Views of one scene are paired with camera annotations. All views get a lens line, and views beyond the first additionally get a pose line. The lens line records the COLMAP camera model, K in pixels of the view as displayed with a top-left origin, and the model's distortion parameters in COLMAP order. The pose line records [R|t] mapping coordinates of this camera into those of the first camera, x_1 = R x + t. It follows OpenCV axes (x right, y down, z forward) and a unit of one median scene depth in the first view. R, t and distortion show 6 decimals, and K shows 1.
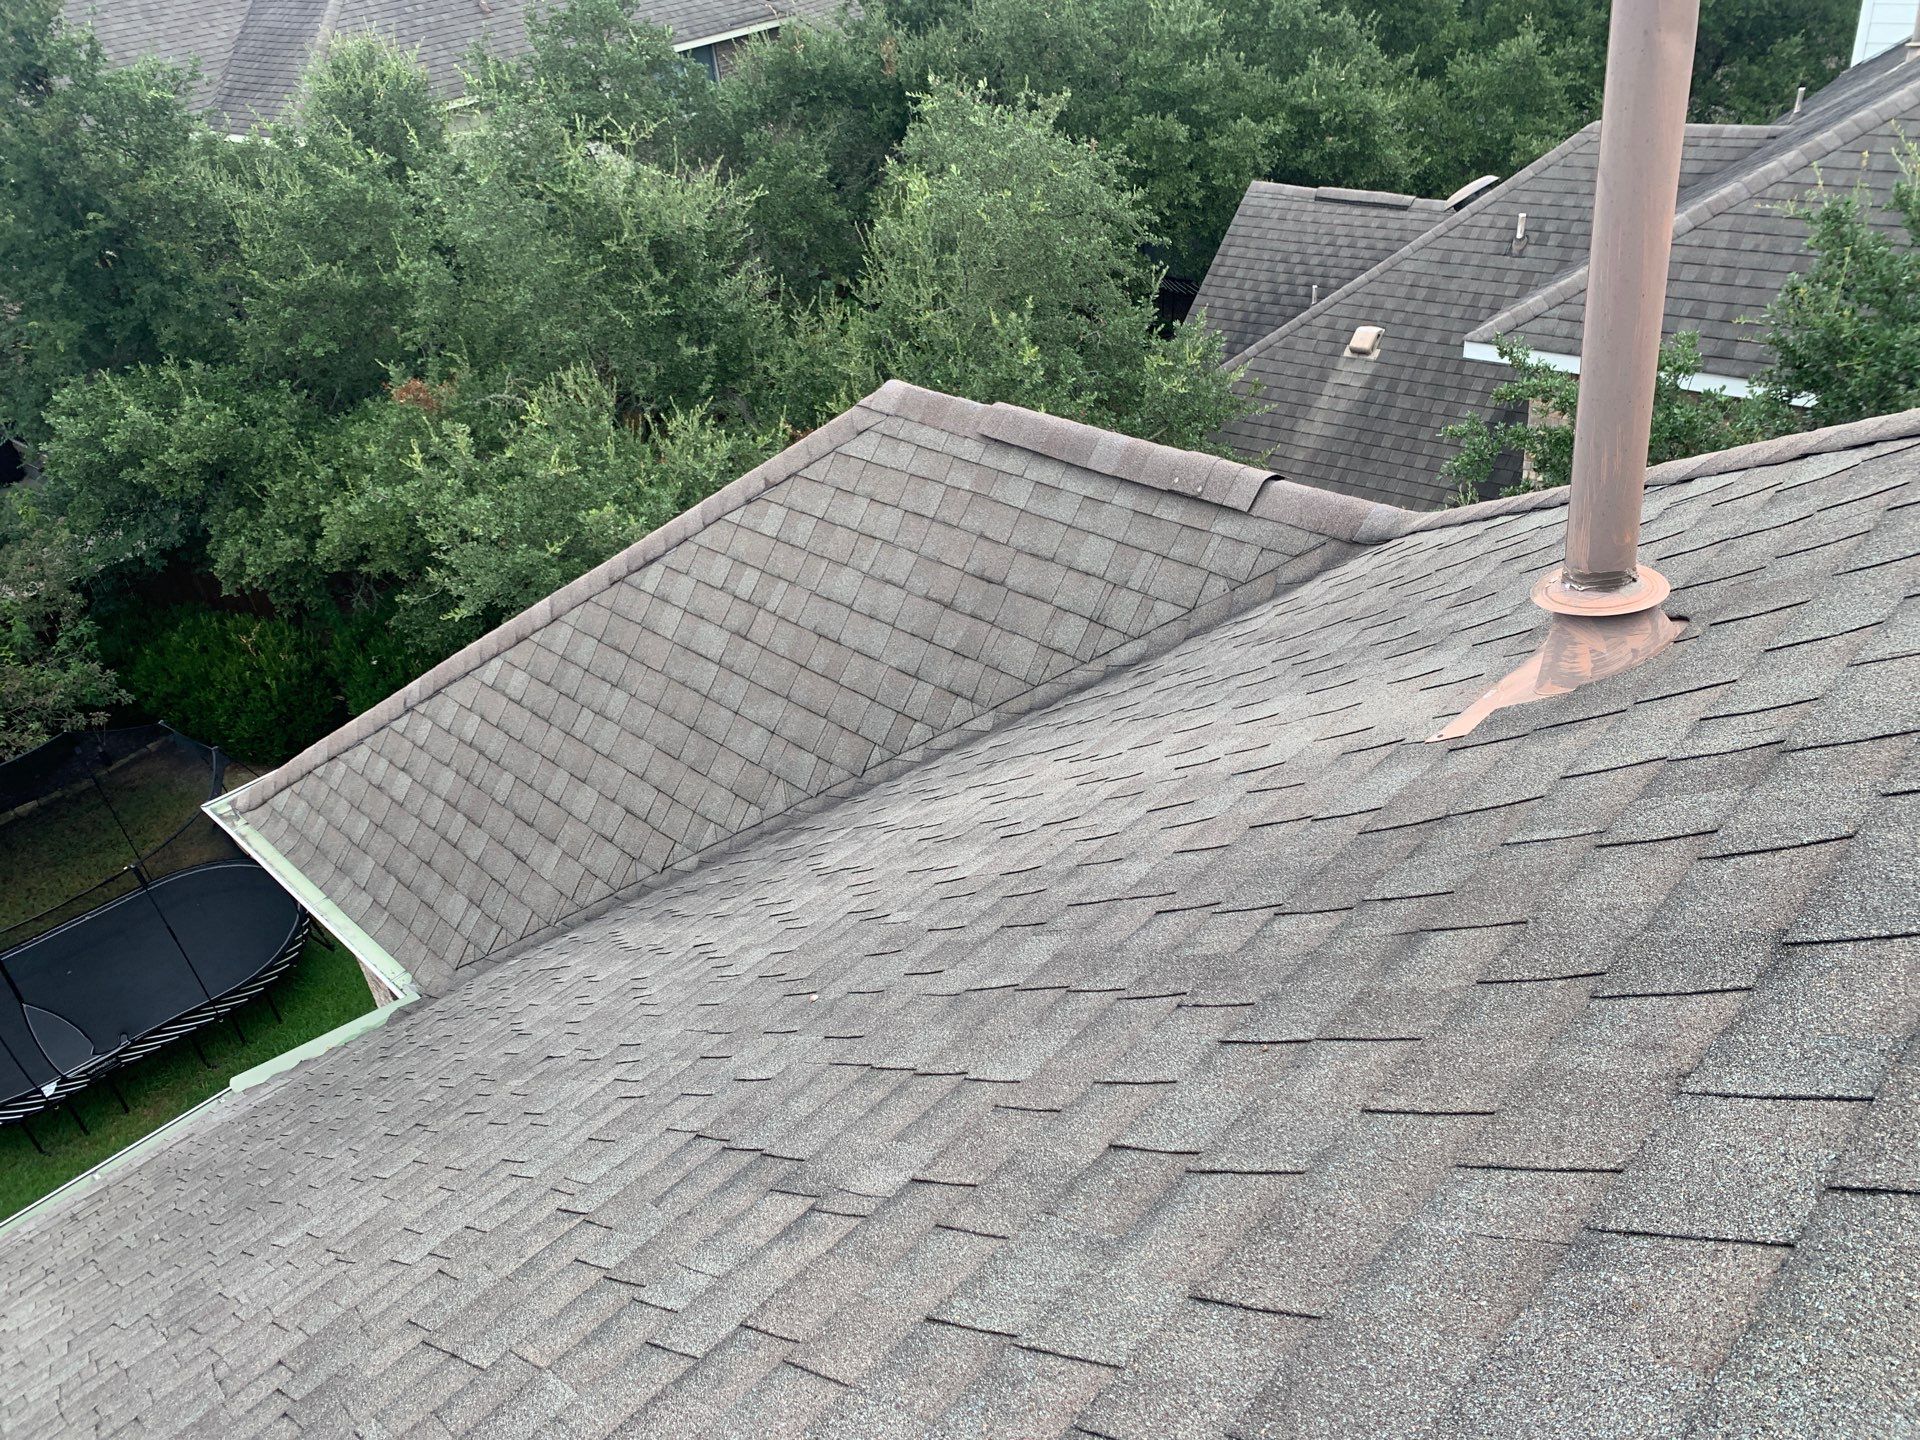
lens RADIAL K [[1483.6, 0, 897.1], [0, 1483.6, 729.0], [0, 0, 1]] dist [-0.008656, 0.000372]
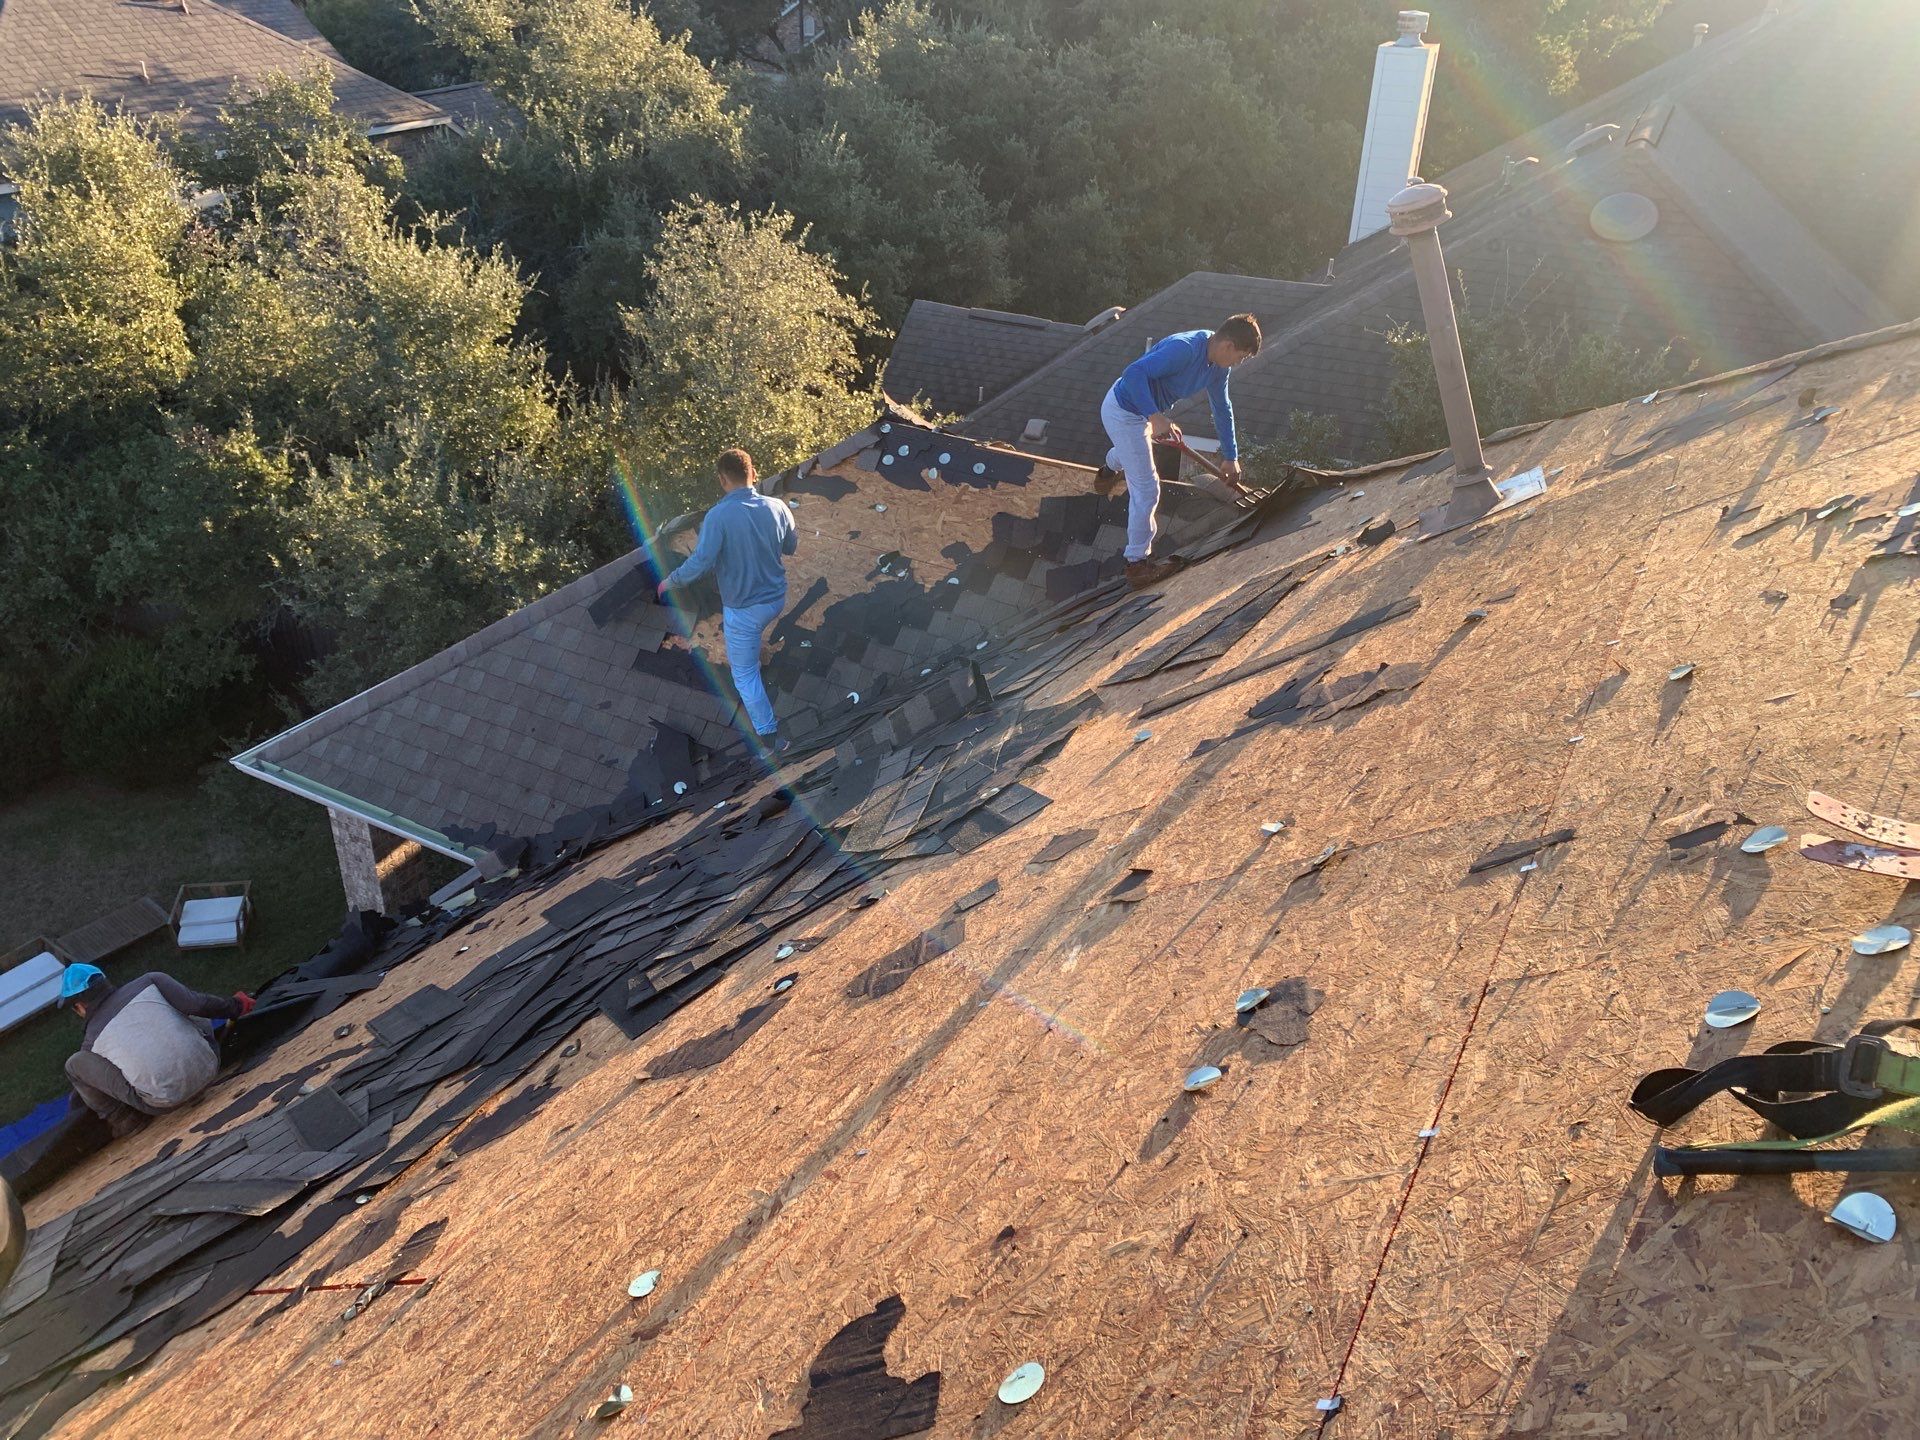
lens RADIAL K [[1483.6, 0, 897.1], [0, 1483.6, 729.0], [0, 0, 1]] dist [-0.008656, 0.000372]
pose [[0.958246, -0.014447, 0.285578, -0.157592], [0.033008, 0.997635, -0.060290, 0.061657], [-0.284032, 0.067199, 0.956457, -0.148707]]
